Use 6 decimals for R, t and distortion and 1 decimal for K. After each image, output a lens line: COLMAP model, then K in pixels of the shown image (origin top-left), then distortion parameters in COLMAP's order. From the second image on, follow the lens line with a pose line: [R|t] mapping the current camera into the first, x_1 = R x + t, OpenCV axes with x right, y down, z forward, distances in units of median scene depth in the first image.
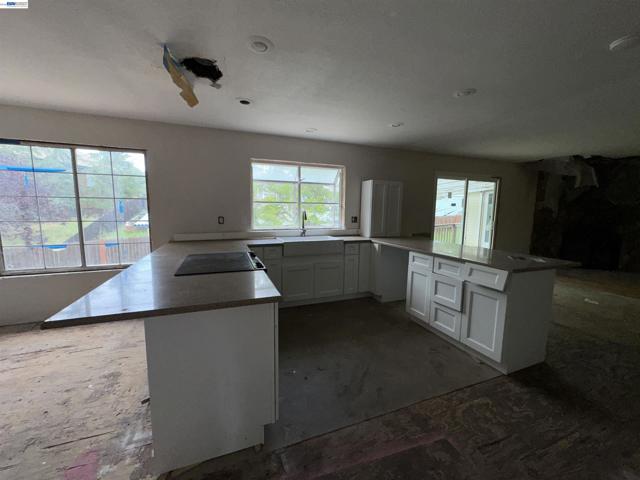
lens RADIAL K [[254.2, 0, 320.0], [0, 254.2, 240.0], [0, 0, 1]] dist [0.000657, 0.000157]
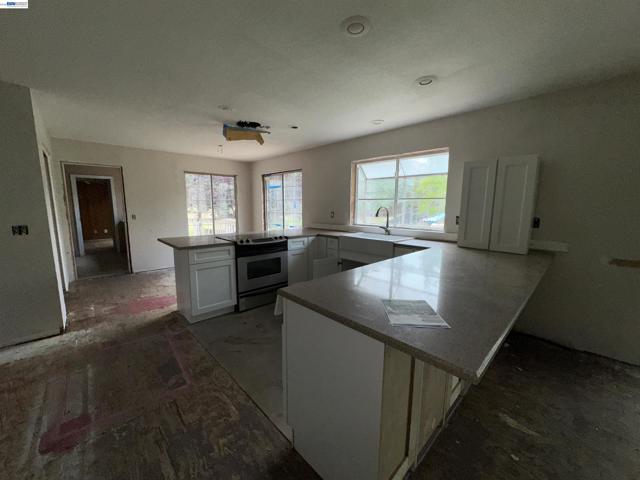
lens RADIAL K [[254.2, 0, 320.0], [0, 254.2, 240.0], [0, 0, 1]] dist [0.000657, 0.000157]
pose [[0.385266, 0.120271, -0.914934, 0.919632], [-0.114174, 0.990065, 0.082070, -0.057933], [0.915715, 0.072843, 0.395171, 0.530293]]
